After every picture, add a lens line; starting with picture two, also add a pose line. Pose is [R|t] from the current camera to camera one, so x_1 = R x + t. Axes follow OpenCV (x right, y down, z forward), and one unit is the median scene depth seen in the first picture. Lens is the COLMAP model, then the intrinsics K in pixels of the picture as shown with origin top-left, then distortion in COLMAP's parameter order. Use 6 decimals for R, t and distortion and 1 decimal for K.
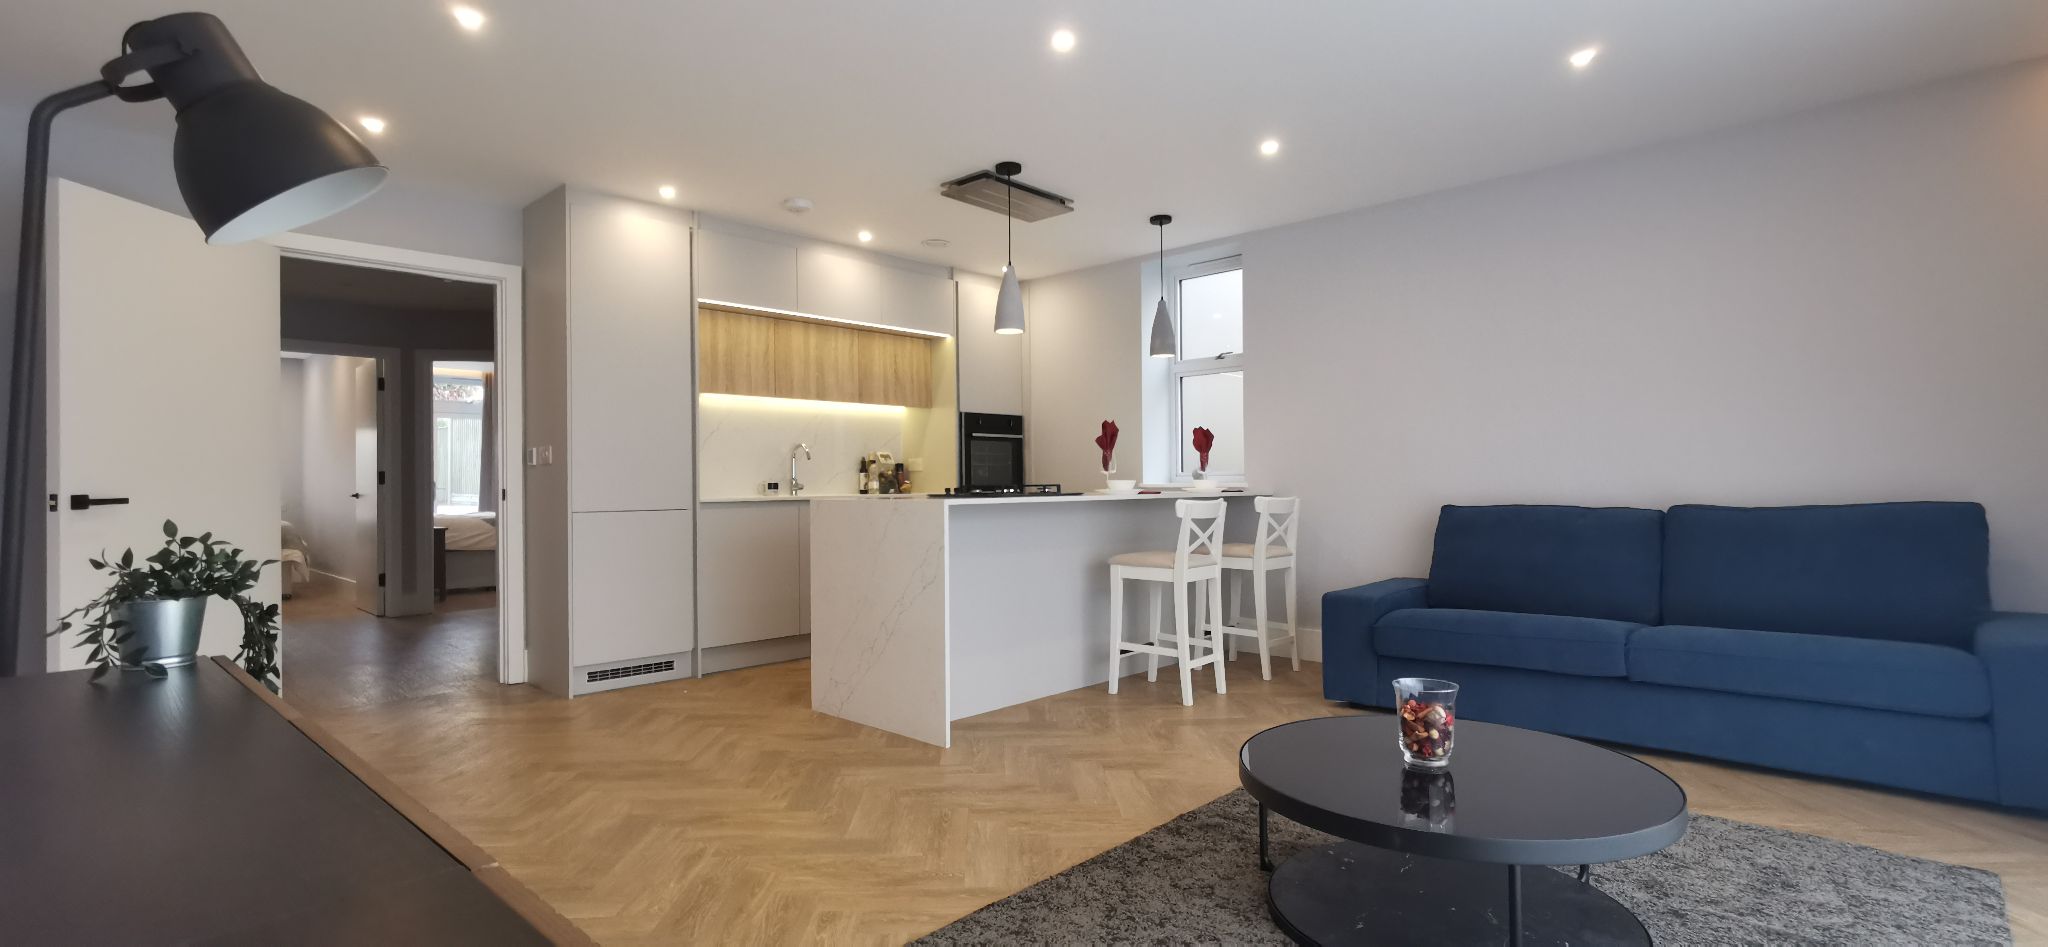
lens RADIAL K [[943.1, 0, 1026.1], [0, 943.1, 473.1], [0, 0, 1]] dist [0.005669, 0.001615]
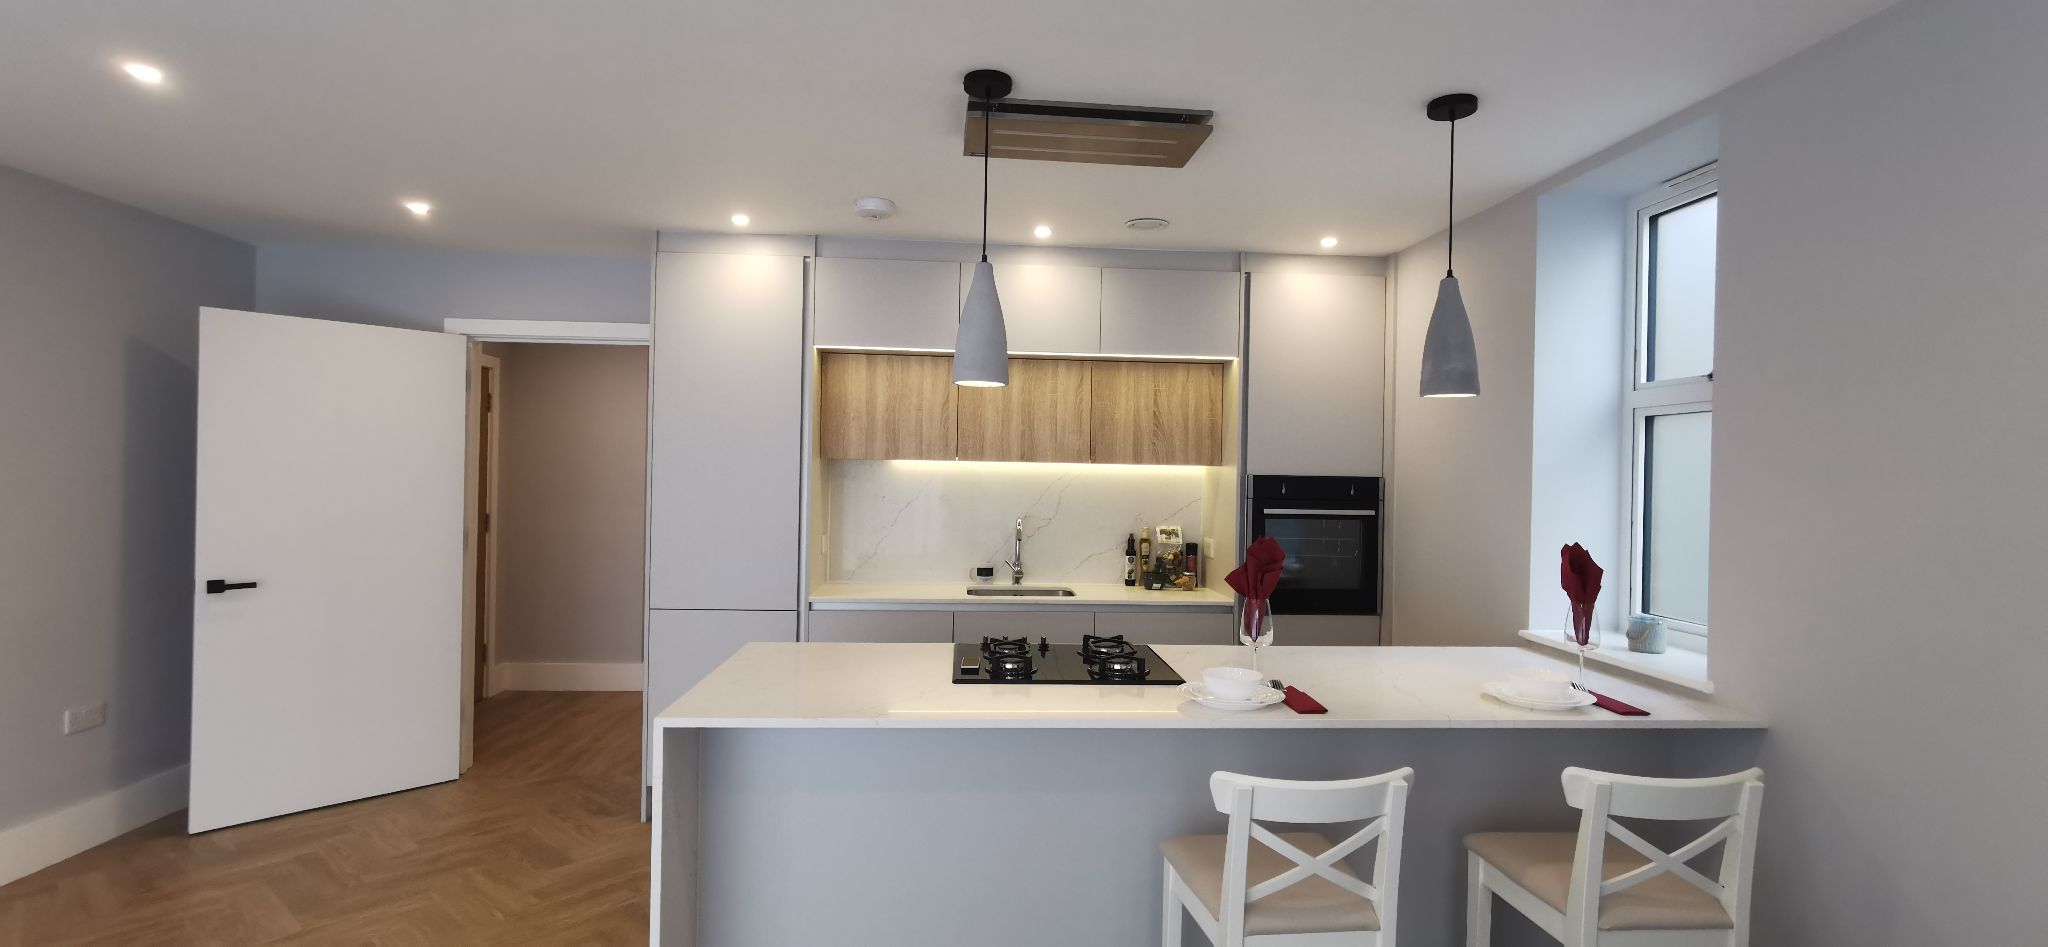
lens RADIAL K [[943.1, 0, 1022.5], [0, 943.1, 474.9], [0, 0, 1]] dist [0.005669, 0.001615]
pose [[0.742157, 0.024321, -0.669784, 0.264706], [-0.019303, 0.999702, 0.014912, -0.076424], [0.669948, 0.001862, 0.742406, 0.441256]]
